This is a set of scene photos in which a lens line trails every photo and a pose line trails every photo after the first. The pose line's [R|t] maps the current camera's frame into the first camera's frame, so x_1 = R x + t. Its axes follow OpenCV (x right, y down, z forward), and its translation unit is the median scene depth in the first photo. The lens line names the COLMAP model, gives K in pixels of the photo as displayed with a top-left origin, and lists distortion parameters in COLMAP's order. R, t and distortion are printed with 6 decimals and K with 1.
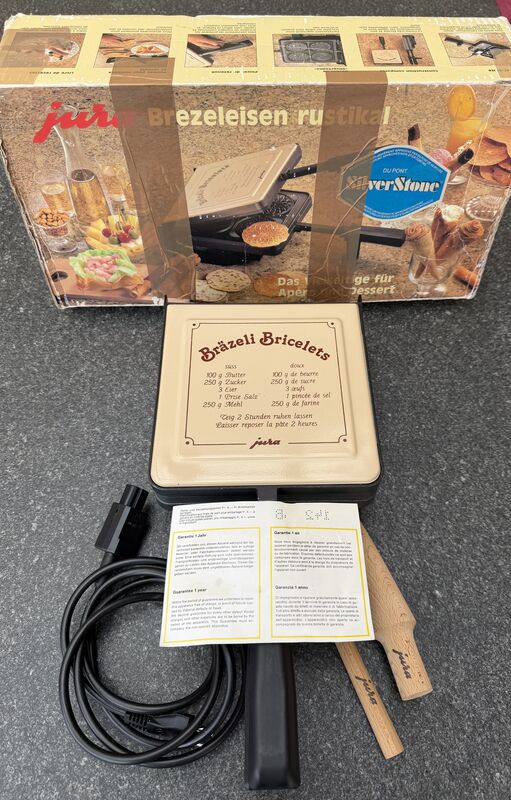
lens RADIAL K [[569.5, 0, 282.8], [0, 569.5, 401.4], [0, 0, 1]] dist [0.051997, -0.105825]
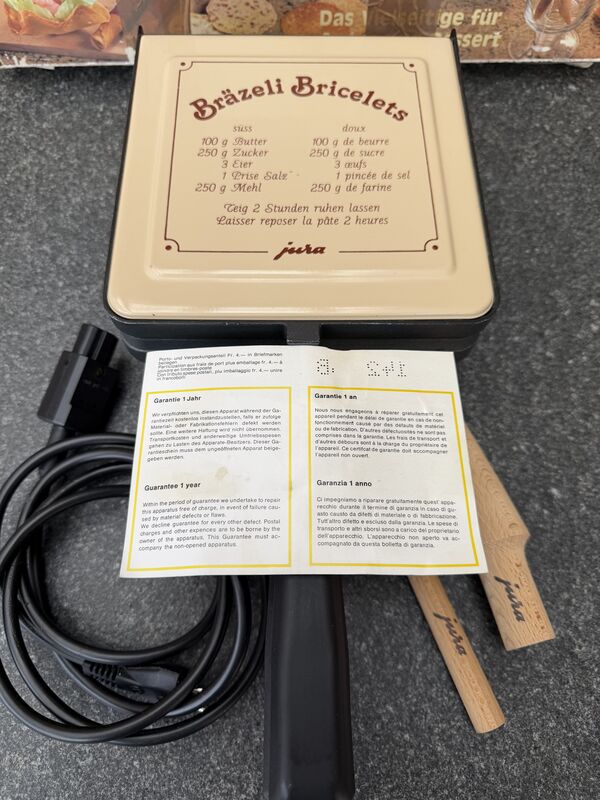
lens RADIAL K [[564.8, 0, 300.0], [0, 564.8, 400.0], [0, 0, 1]] dist [0.001804, -0.042142]
pose [[0.999813, 0.014149, -0.013172, -0.019450], [-0.011468, 0.982655, 0.185086, 0.110420], [0.015563, -0.184900, 0.982634, 0.369215]]
